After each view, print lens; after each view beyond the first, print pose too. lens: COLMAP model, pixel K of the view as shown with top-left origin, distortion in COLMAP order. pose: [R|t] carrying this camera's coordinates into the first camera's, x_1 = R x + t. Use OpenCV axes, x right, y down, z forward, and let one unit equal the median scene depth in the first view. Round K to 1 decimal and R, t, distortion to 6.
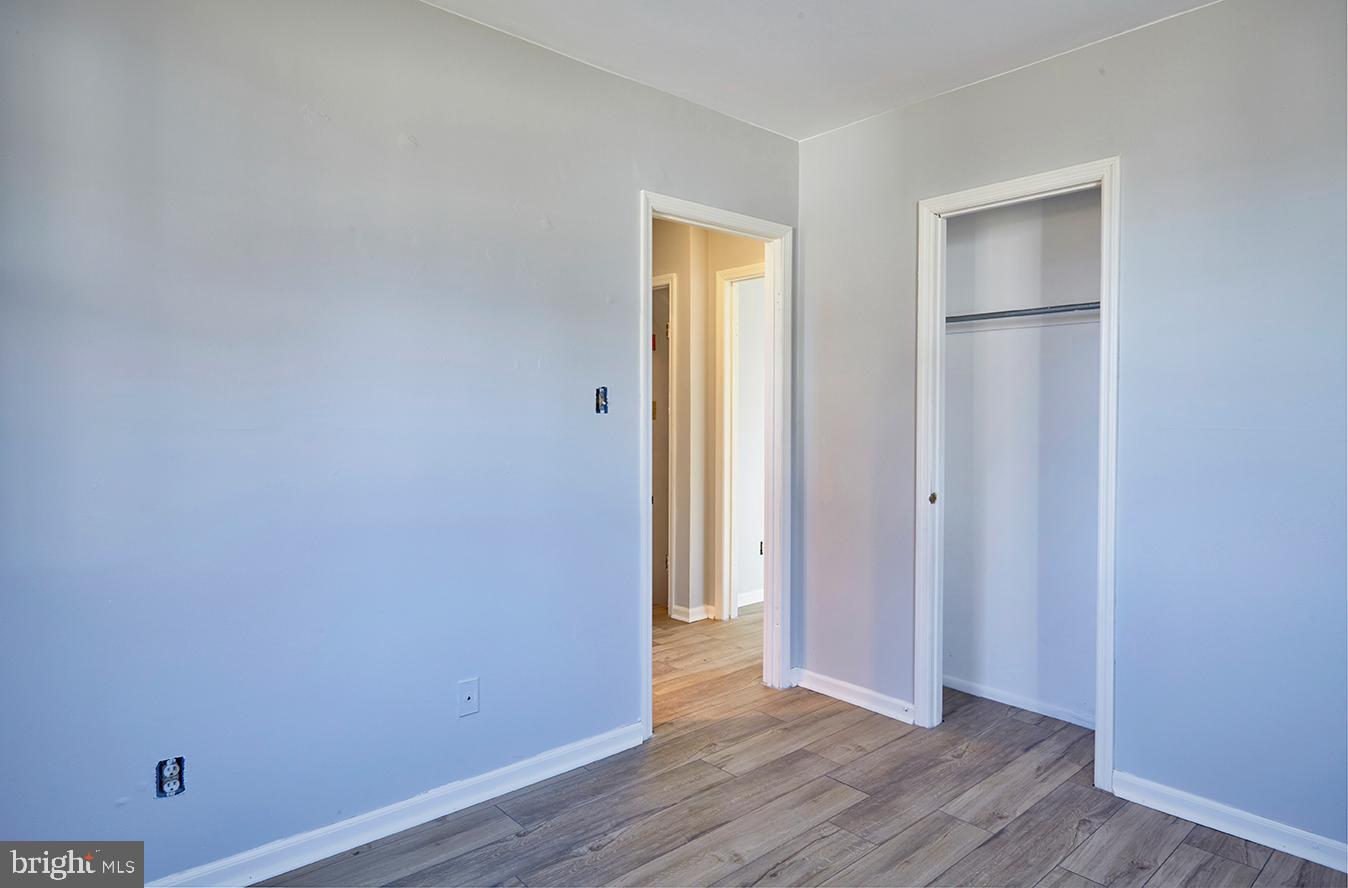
lens RADIAL K [[770.5, 0, 677.4], [0, 770.5, 434.5], [0, 0, 1]] dist [-0.003721, 0.001170]
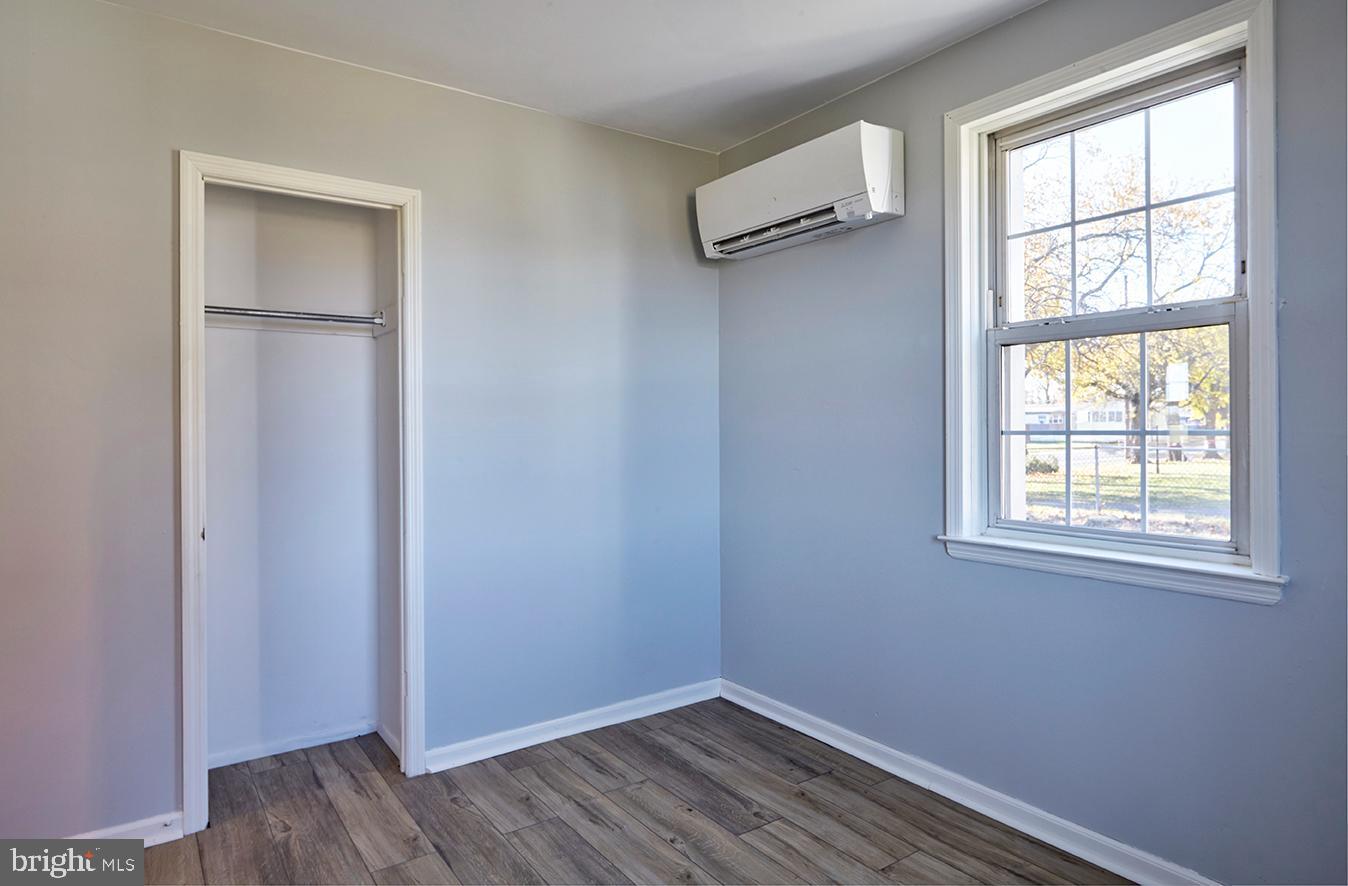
lens RADIAL K [[770.5, 0, 683.5], [0, 770.5, 439.3], [0, 0, 1]] dist [-0.003721, 0.001170]
pose [[0.107329, -0.022076, 0.993978, -0.473833], [0.034844, 0.999223, 0.018430, -0.014128], [-0.993613, 0.032656, 0.108015, 0.510206]]
